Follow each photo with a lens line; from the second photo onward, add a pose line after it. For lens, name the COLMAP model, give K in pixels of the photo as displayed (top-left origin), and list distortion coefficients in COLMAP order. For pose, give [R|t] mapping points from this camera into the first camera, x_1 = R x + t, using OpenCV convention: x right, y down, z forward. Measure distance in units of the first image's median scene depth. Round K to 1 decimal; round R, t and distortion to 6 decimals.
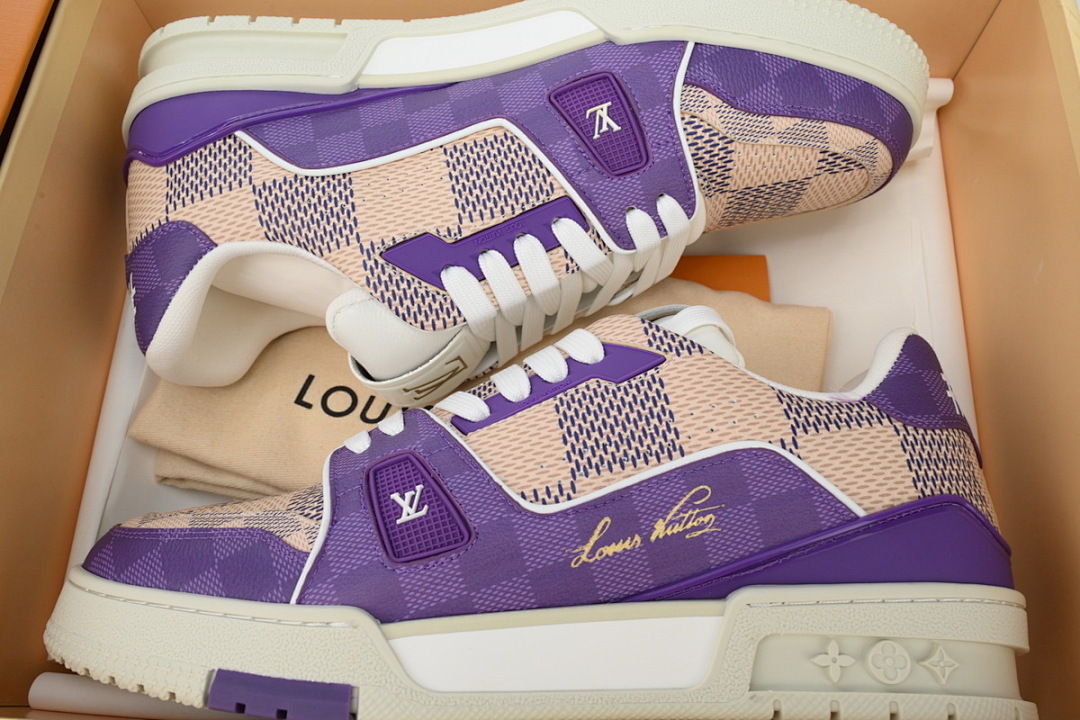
lens RADIAL K [[827.0, 0, 549.0], [0, 827.0, 364.7], [0, 0, 1]] dist [-0.014701, 0.005574]
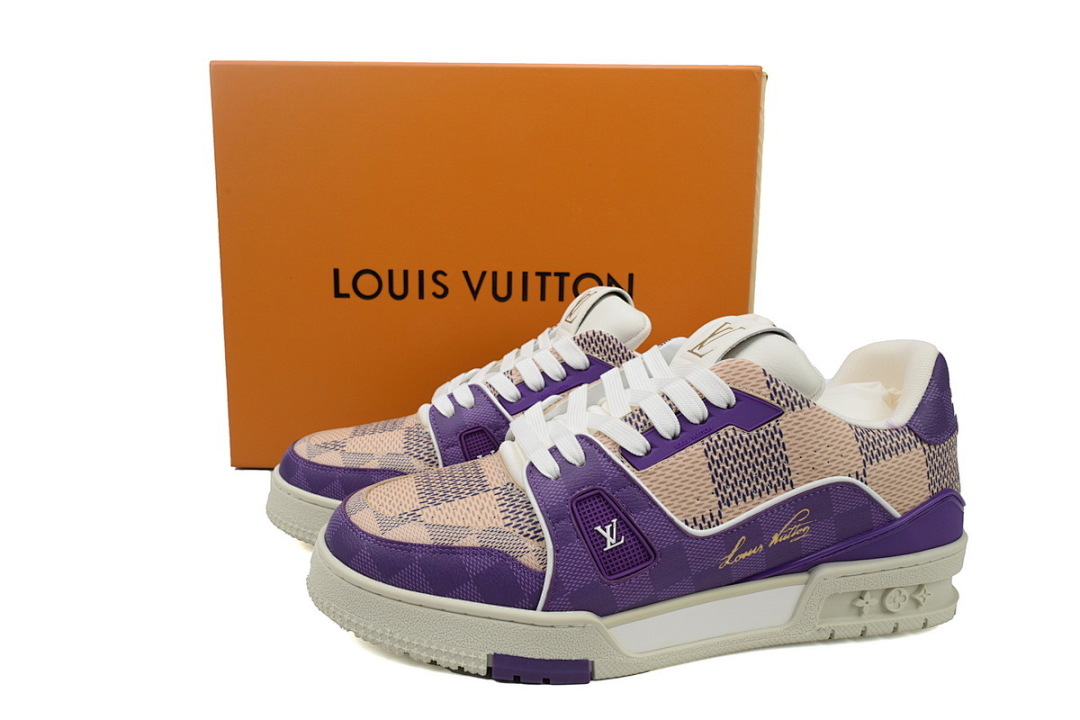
lens RADIAL K [[827.8, 0, 540.7], [0, 827.8, 358.1], [0, 0, 1]] dist [0.001169, 0.006930]
pose [[0.980059, -0.042584, 0.194092, -0.542112], [-0.054665, 0.881299, 0.469386, -0.747104], [-0.191042, -0.470636, 0.861397, -0.051016]]
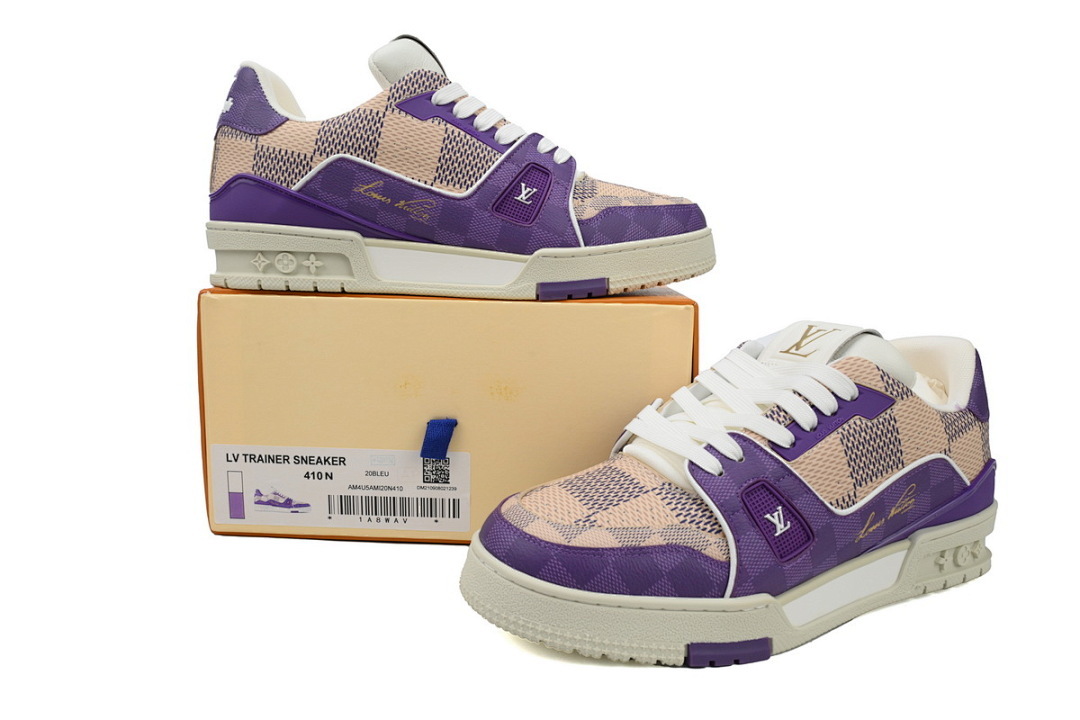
lens RADIAL K [[827.8, 0, 547.5], [0, 827.8, 358.4], [0, 0, 1]] dist [0.001169, 0.006930]
pose [[0.883554, -0.078383, 0.461724, -1.232962], [-0.149019, 0.887600, 0.435843, -0.707479], [-0.443989, -0.453896, 0.772562, 0.131388]]
